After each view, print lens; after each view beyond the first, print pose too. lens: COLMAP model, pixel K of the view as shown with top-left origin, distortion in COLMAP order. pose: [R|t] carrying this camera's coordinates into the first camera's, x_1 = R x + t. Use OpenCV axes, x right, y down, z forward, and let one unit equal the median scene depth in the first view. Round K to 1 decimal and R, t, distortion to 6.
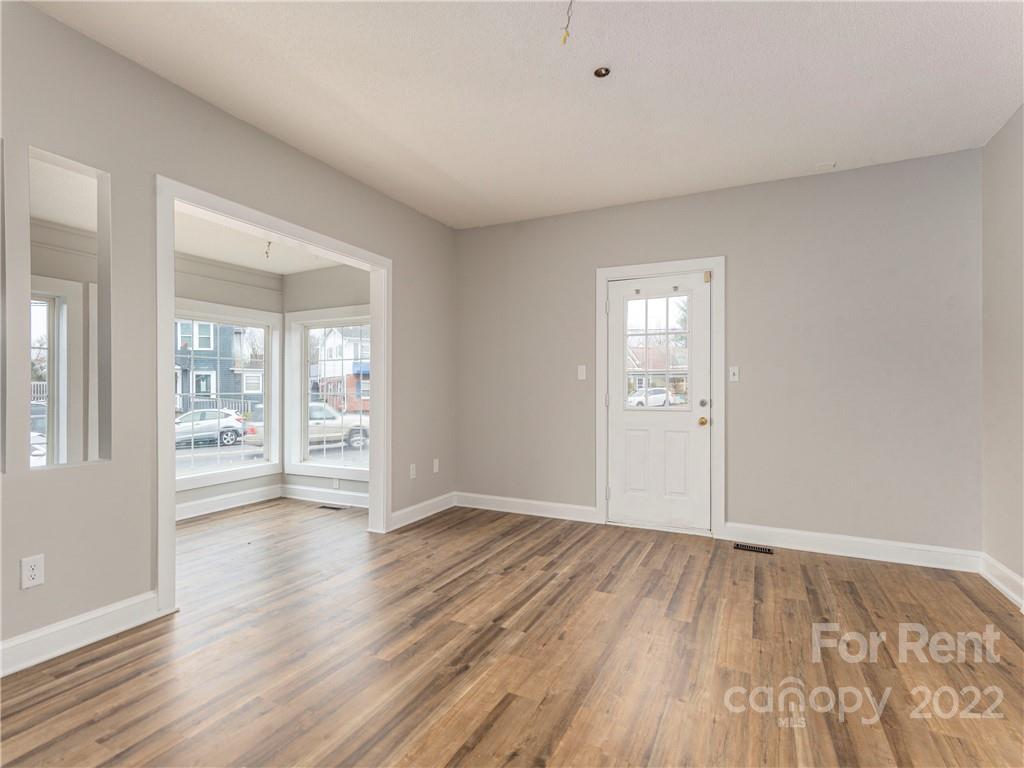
lens RADIAL K [[512.8, 0, 512.0], [0, 512.8, 384.0], [0, 0, 1]] dist [0.000781, 0.000126]
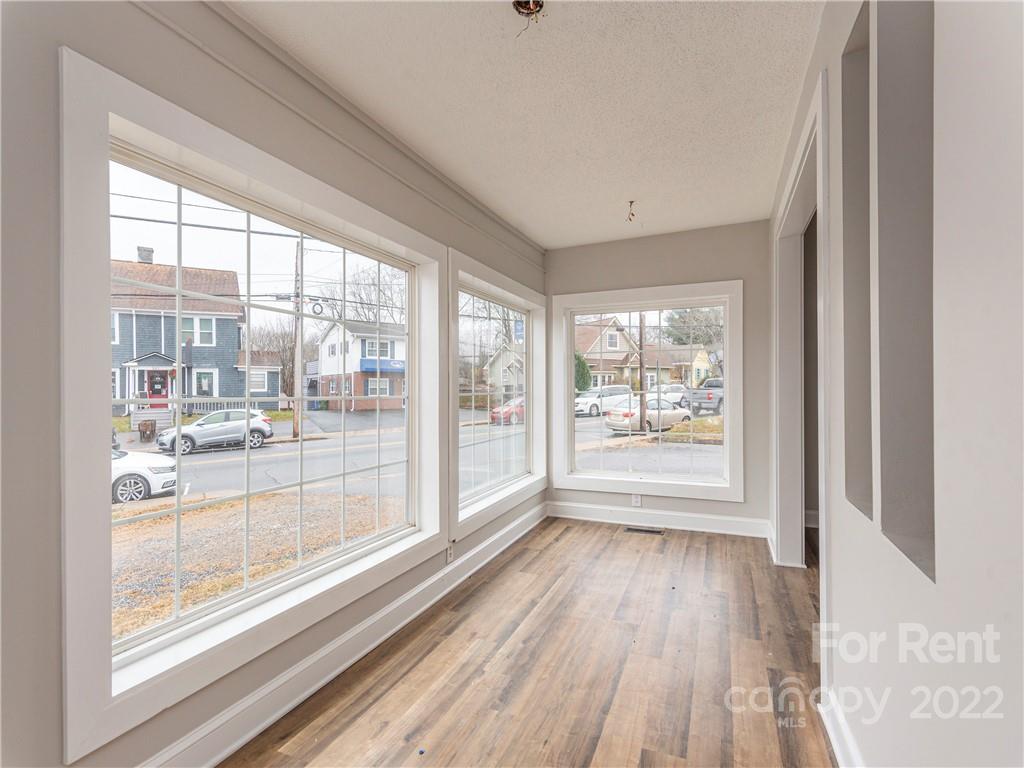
lens RADIAL K [[499.4, 0, 512.0], [0, 499.4, 384.0], [0, 0, 1]] dist [0.000257, 0.000212]
pose [[0.996591, -0.002591, 0.082460, -0.129319], [0.002230, 0.999988, 0.004463, 0.000464], [-0.082470, -0.004264, 0.996584, 0.046120]]
